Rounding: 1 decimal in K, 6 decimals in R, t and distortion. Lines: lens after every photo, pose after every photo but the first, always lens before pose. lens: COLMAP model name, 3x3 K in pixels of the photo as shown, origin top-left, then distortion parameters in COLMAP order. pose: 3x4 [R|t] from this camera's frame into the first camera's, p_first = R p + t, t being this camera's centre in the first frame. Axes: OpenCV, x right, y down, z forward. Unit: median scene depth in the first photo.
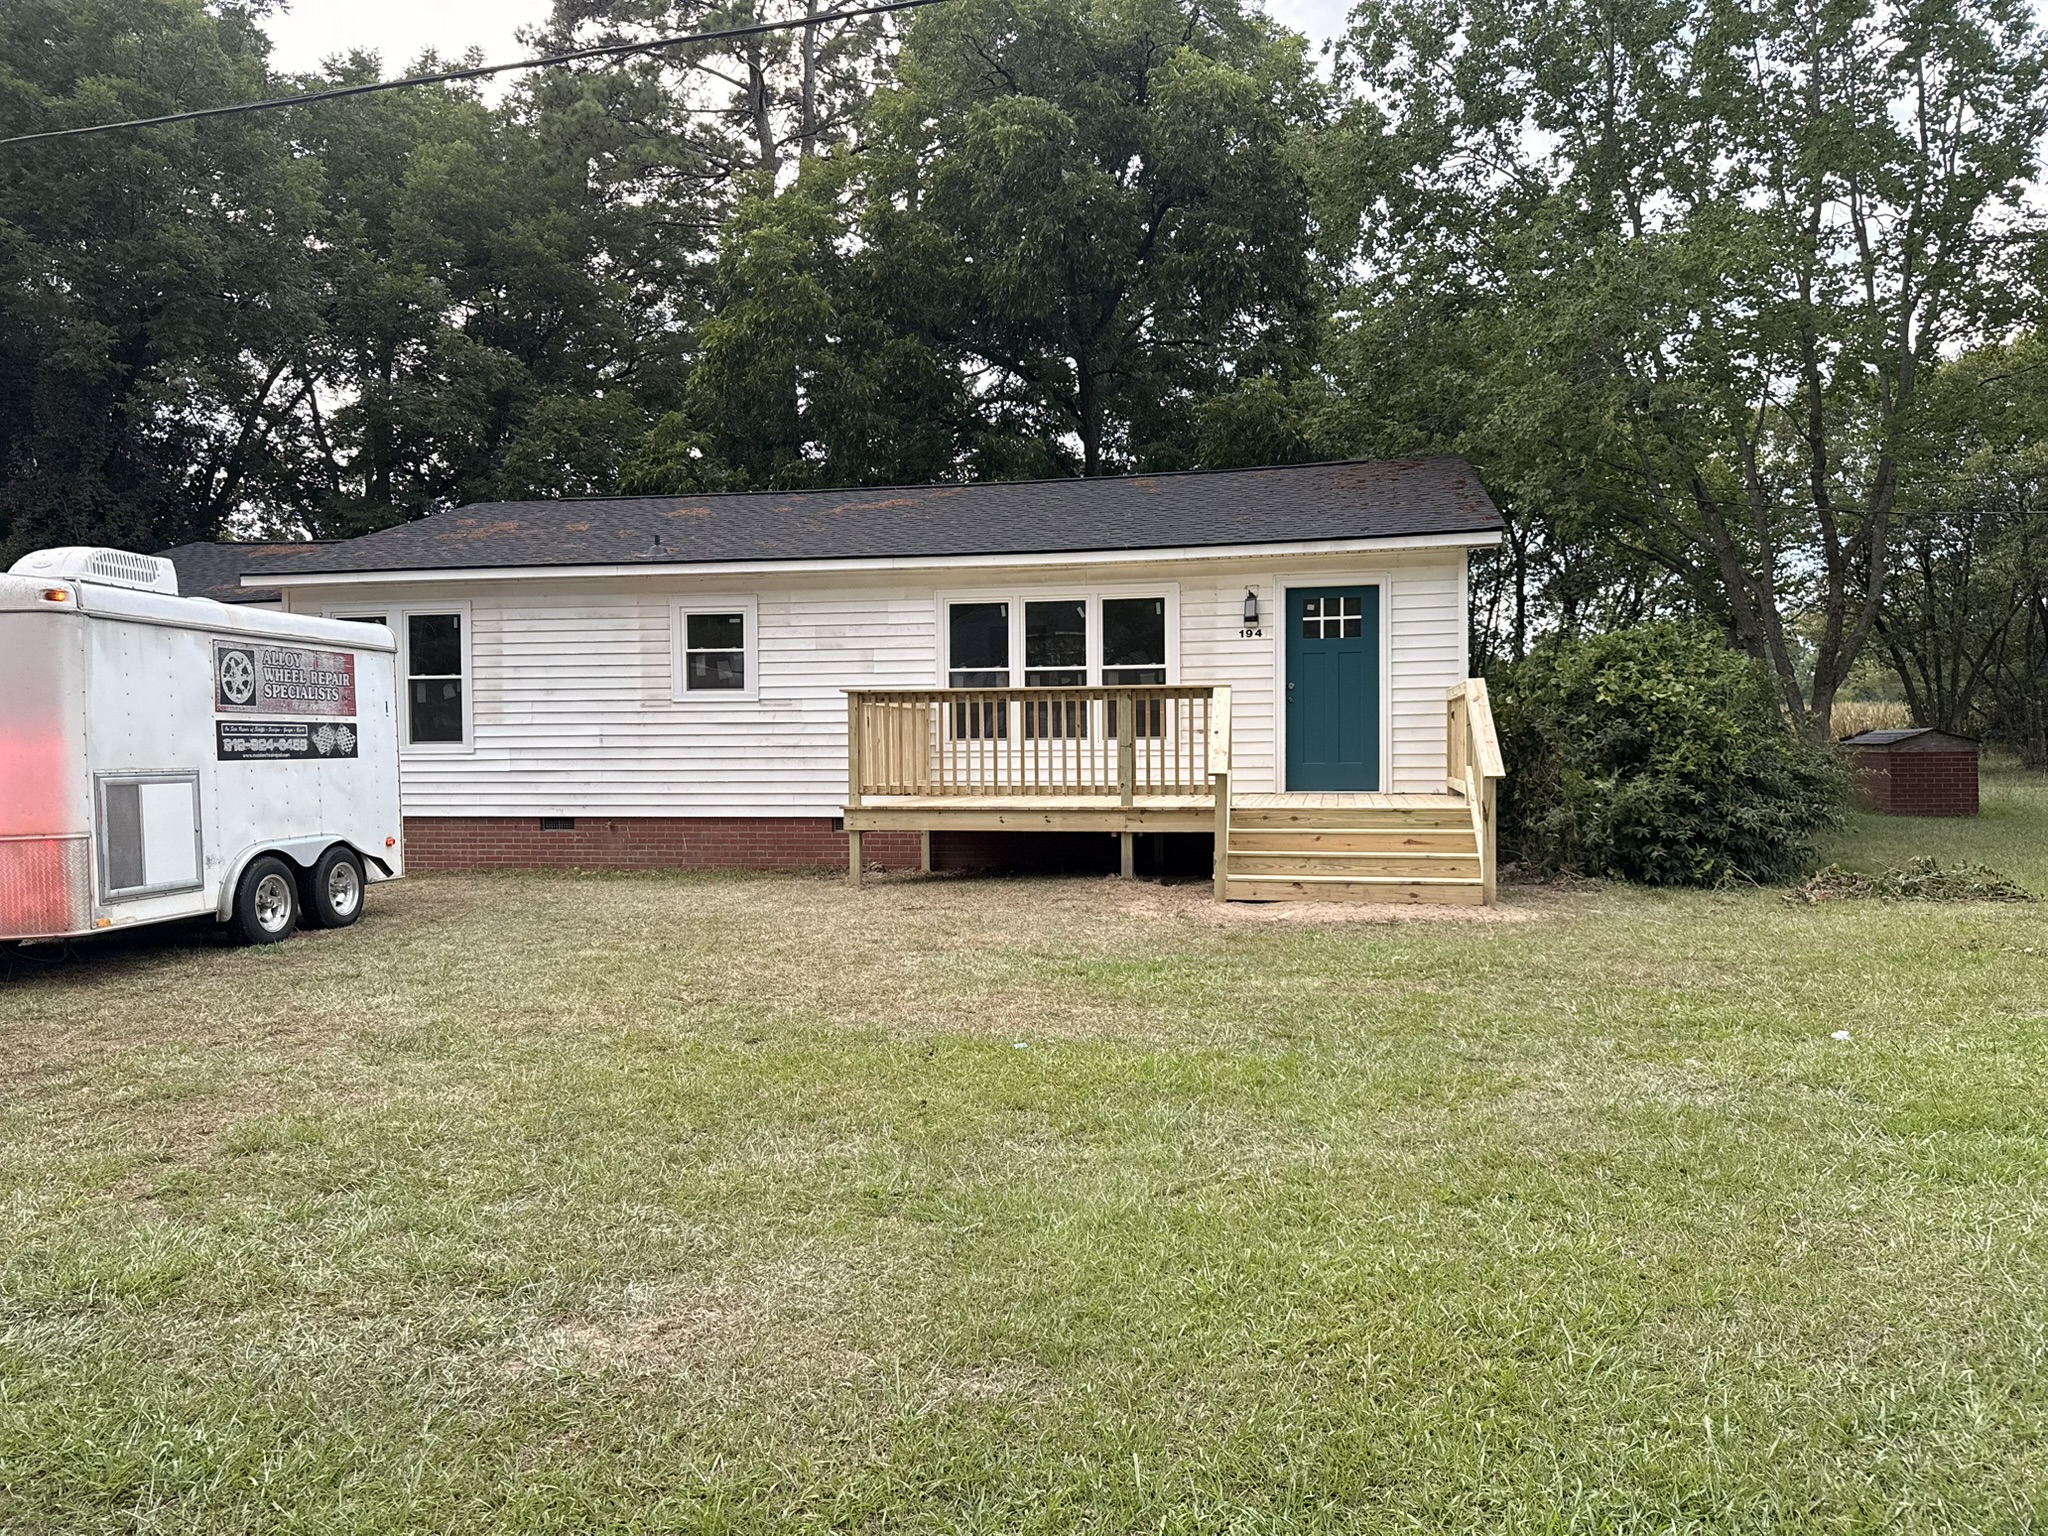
lens RADIAL K [[1411.4, 0, 1030.8], [0, 1411.4, 772.9], [0, 0, 1]] dist [0.135571, -0.218276]
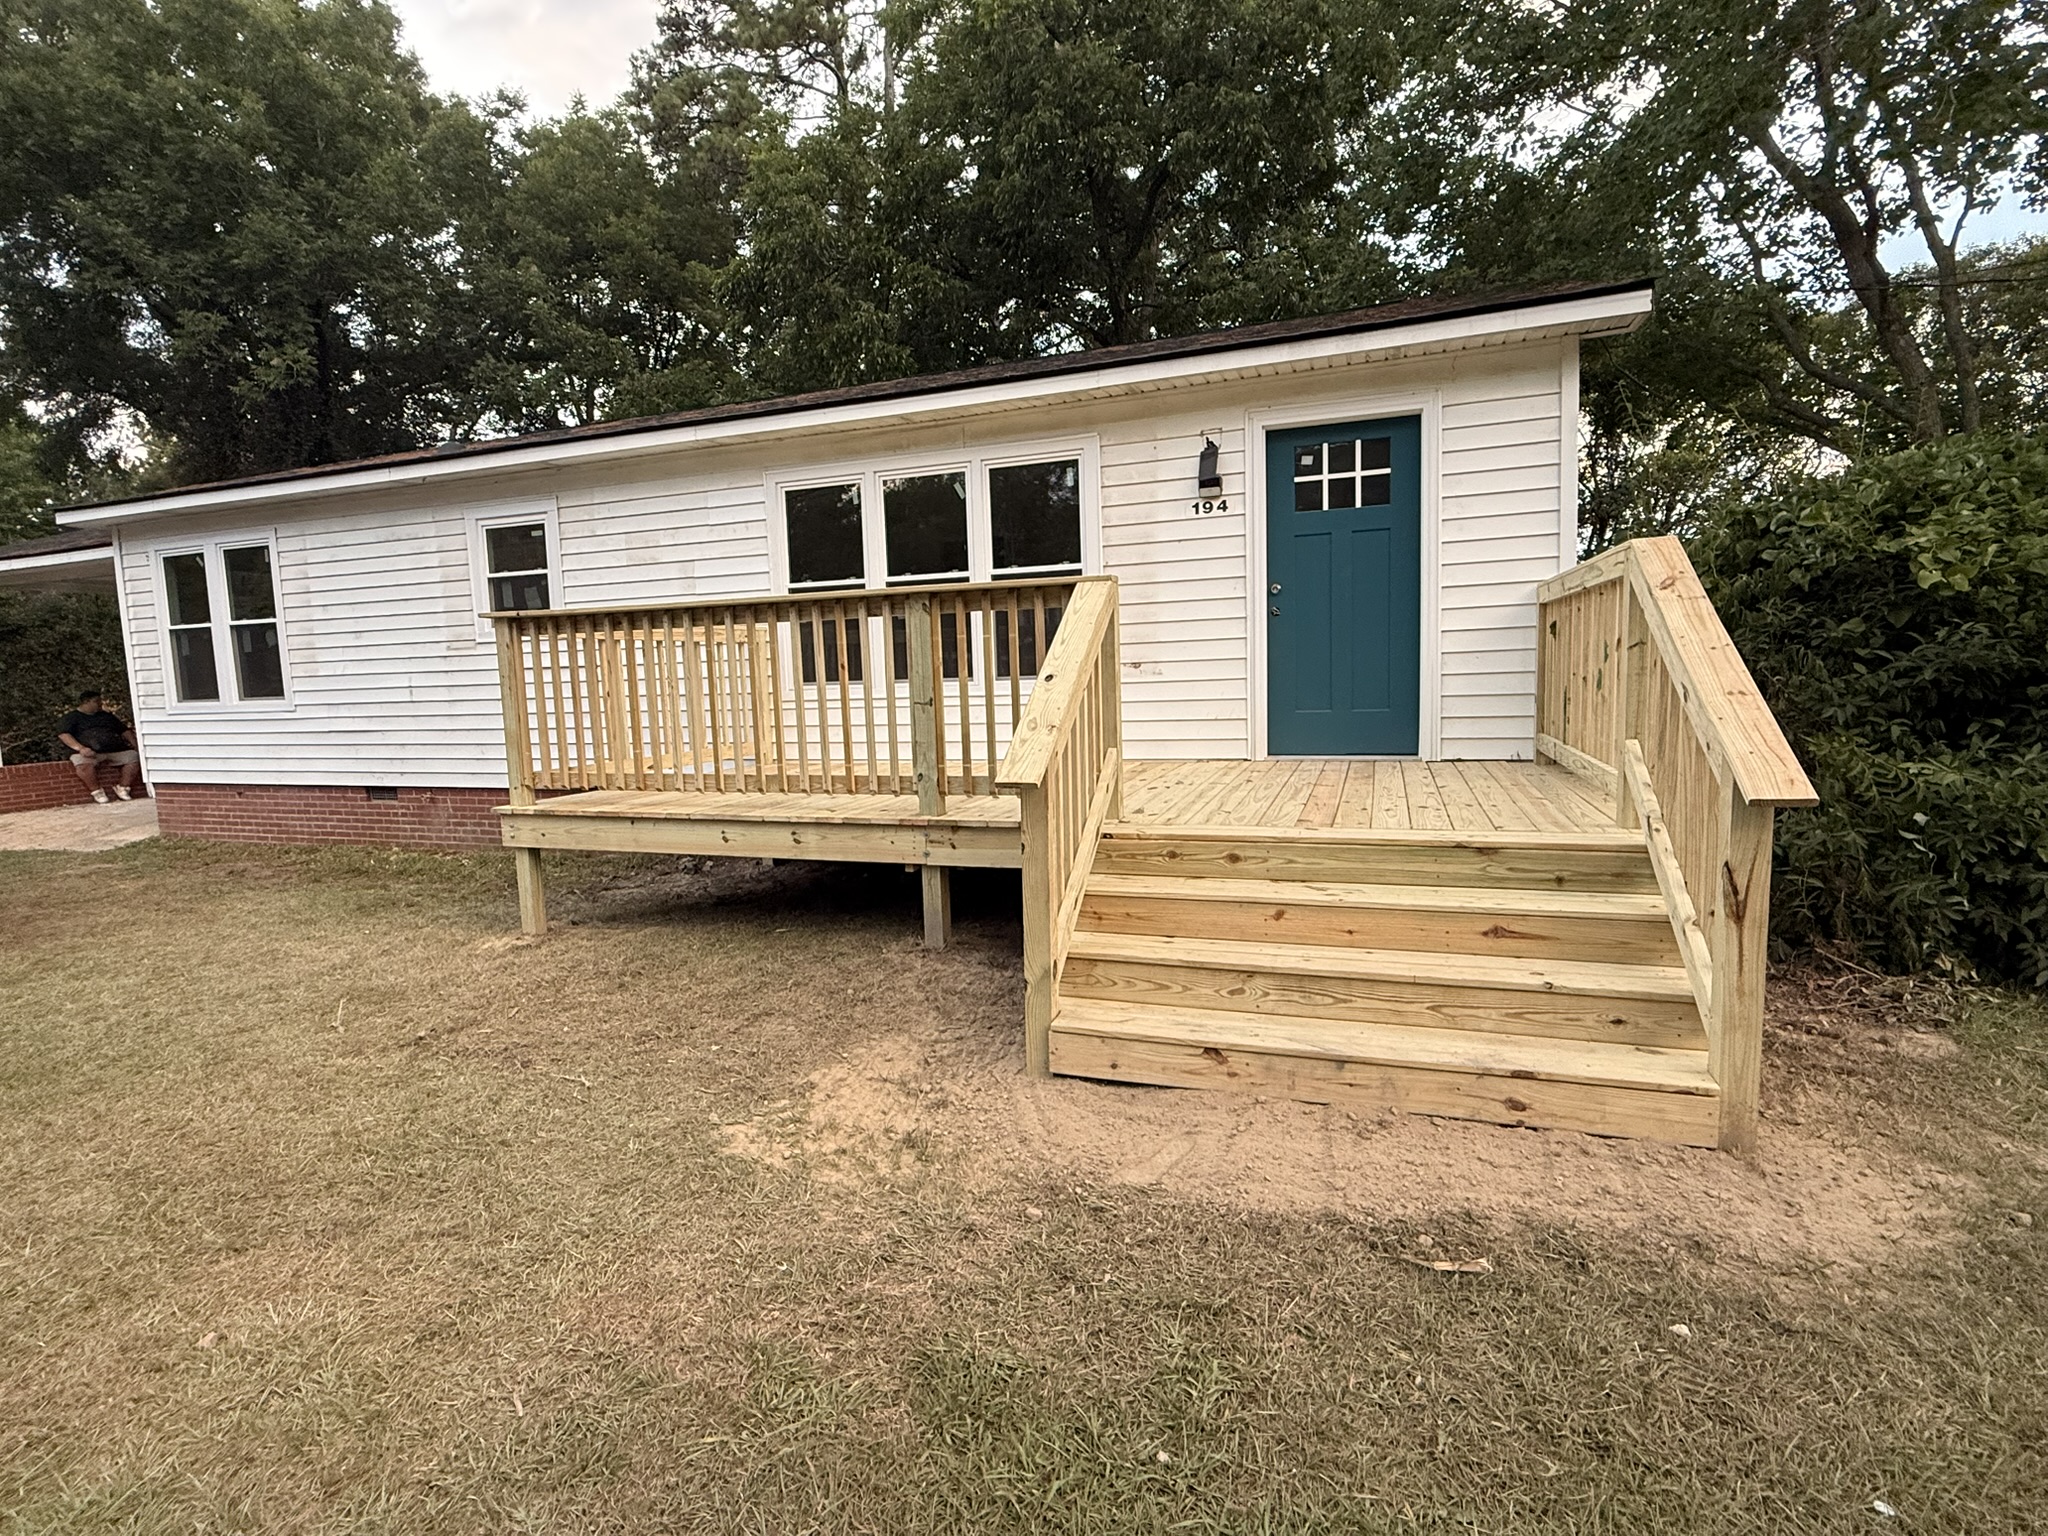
lens RADIAL K [[978.4, 0, 1016.7], [0, 978.4, 768.3], [0, 0, 1]] dist [-0.001789, 0.000160]
pose [[0.989565, -0.009895, -0.143745, 0.133268], [0.022130, 0.996240, 0.083768, -0.021230], [0.142376, -0.086075, 0.986063, 0.555586]]
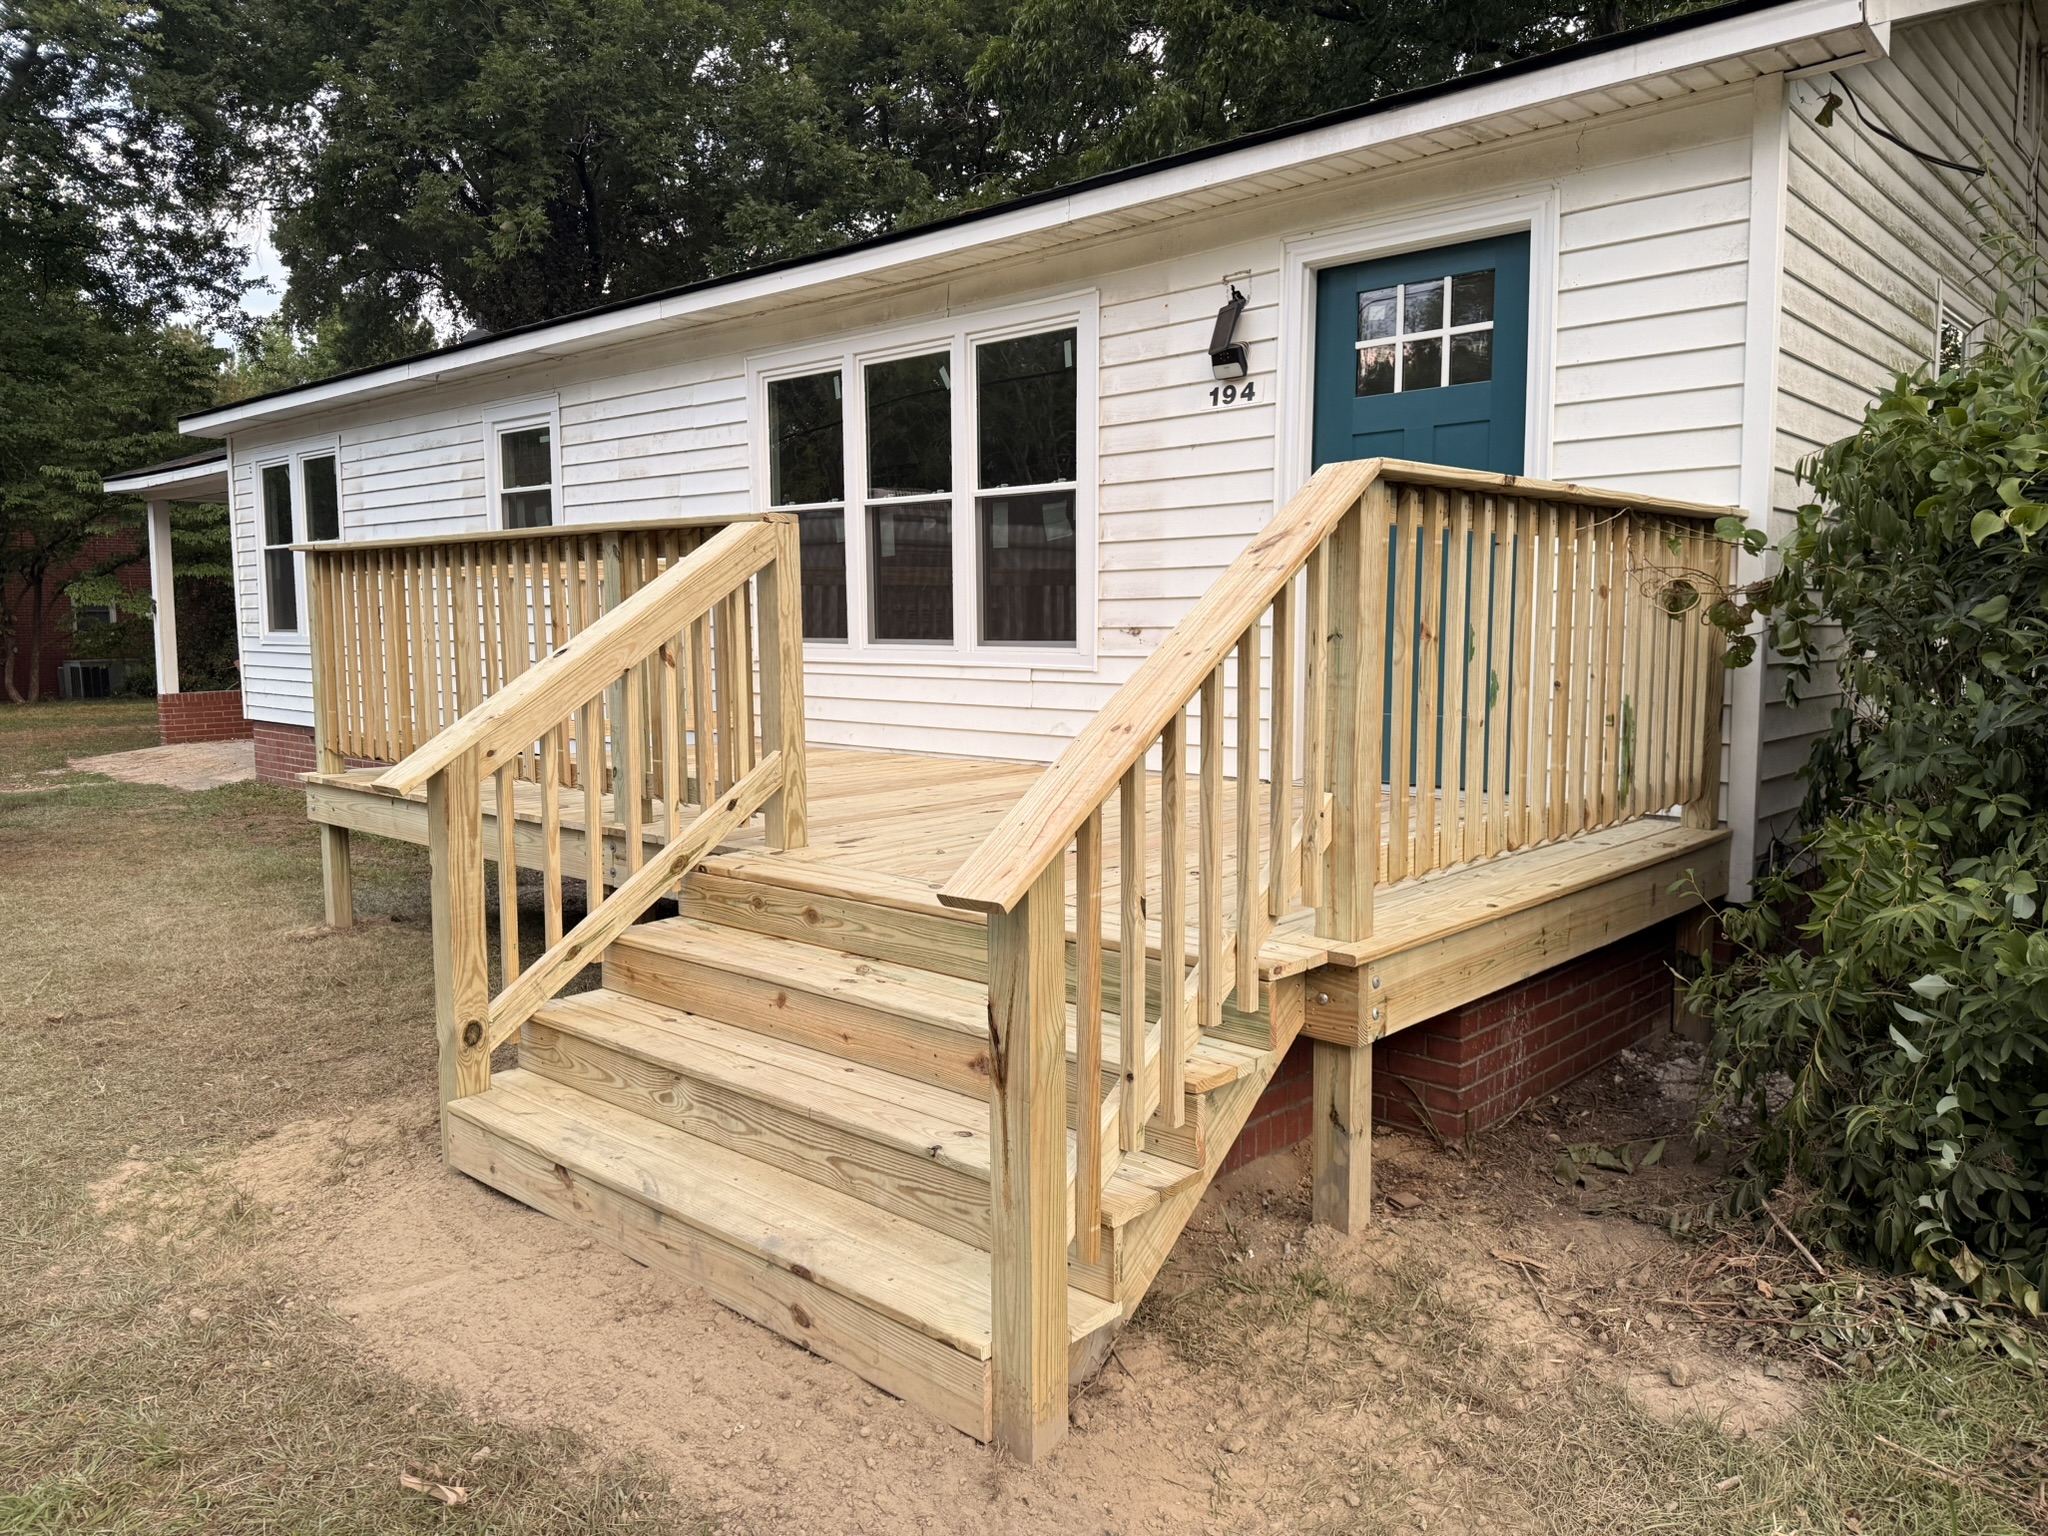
lens RADIAL K [[1411.4, 0, 1030.8], [0, 1411.4, 772.9], [0, 0, 1]] dist [0.135571, -0.218276]
pose [[0.864031, 0.060103, -0.499839, 0.323531], [-0.014593, 0.995421, 0.094470, -0.027139], [0.503228, -0.074331, 0.860951, 0.611897]]
